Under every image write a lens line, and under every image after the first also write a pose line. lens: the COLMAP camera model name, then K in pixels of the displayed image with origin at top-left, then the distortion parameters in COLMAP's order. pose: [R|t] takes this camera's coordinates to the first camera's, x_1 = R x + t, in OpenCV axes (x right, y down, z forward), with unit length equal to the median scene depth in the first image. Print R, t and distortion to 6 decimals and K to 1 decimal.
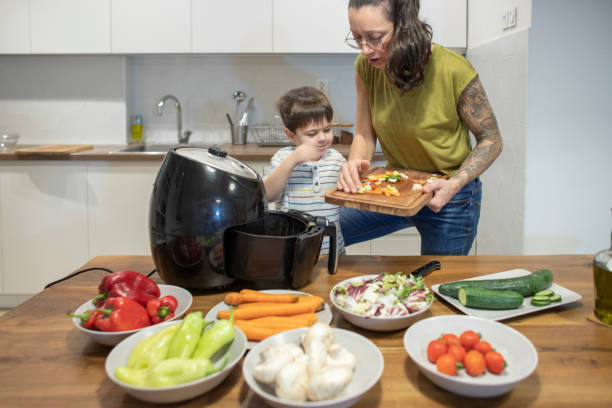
lens RADIAL K [[460.5, 0, 350.5], [0, 460.5, 118.5], [0, 0, 1]] dist [-0.027559, 0.001852]
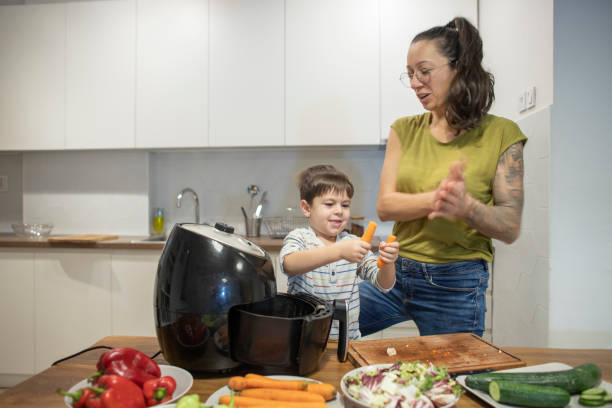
lens RADIAL K [[432.0, 0, 313.0], [0, 432.0, 204.1], [0, 0, 1]] dist [-0.058609, 0.052866]
pose [[0.994170, -0.003226, -0.107775, -0.009647], [-0.001122, 0.999188, -0.040266, 0.065538], [0.107817, 0.040152, 0.993360, 0.141636]]
